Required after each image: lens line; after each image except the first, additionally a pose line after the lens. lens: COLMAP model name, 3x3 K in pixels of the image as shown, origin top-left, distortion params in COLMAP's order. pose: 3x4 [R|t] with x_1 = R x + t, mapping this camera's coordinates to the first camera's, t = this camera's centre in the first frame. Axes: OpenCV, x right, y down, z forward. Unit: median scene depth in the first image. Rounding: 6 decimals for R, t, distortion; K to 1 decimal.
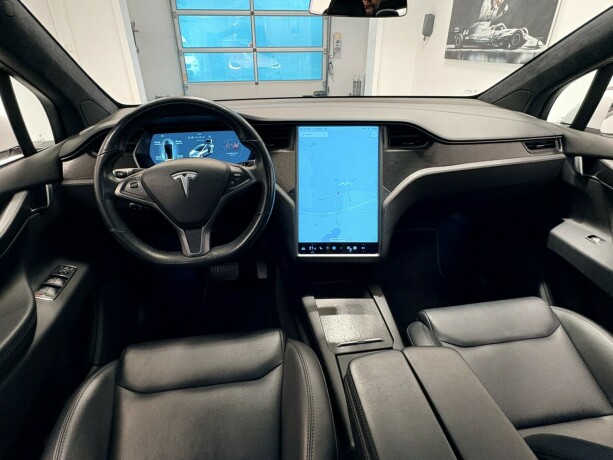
lens RADIAL K [[344.5, 0, 306.5], [0, 344.5, 230.0], [0, 0, 1]] dist [-0.004800, -0.000198]
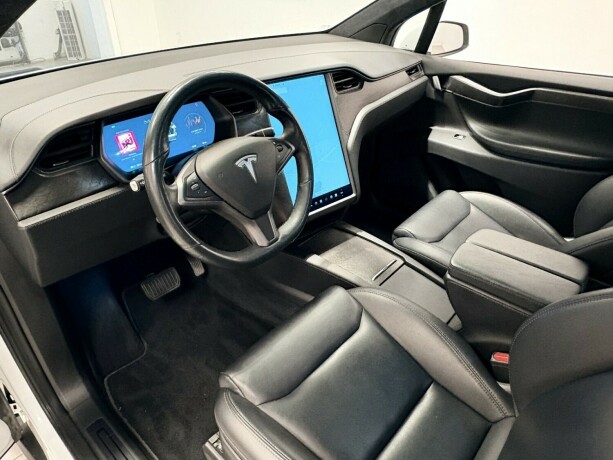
lens RADIAL K [[421.5, 0, 306.5], [0, 421.5, 230.0], [0, 0, 1]] dist [0.000830, -0.000589]
pose [[0.764736, -0.339873, 0.547417, -0.660739], [0.289093, 0.940244, 0.179905, -0.103378], [-0.575850, 0.020674, 0.817294, 0.011980]]
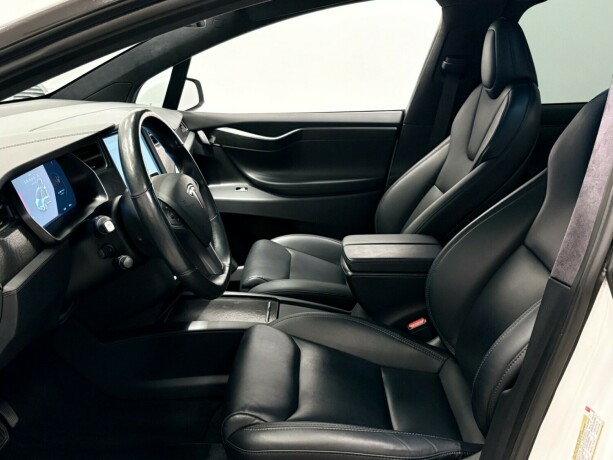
lens RADIAL K [[660.5, 0, 306.5], [0, 660.5, 230.0], [0, 0, 1]] dist [0.104591, 0.005490]
pose [[0.156617, -0.280319, 0.947044, -1.474692], [0.445441, 0.875866, 0.185586, -0.189536], [-0.881507, 0.392786, 0.262040, 0.237921]]
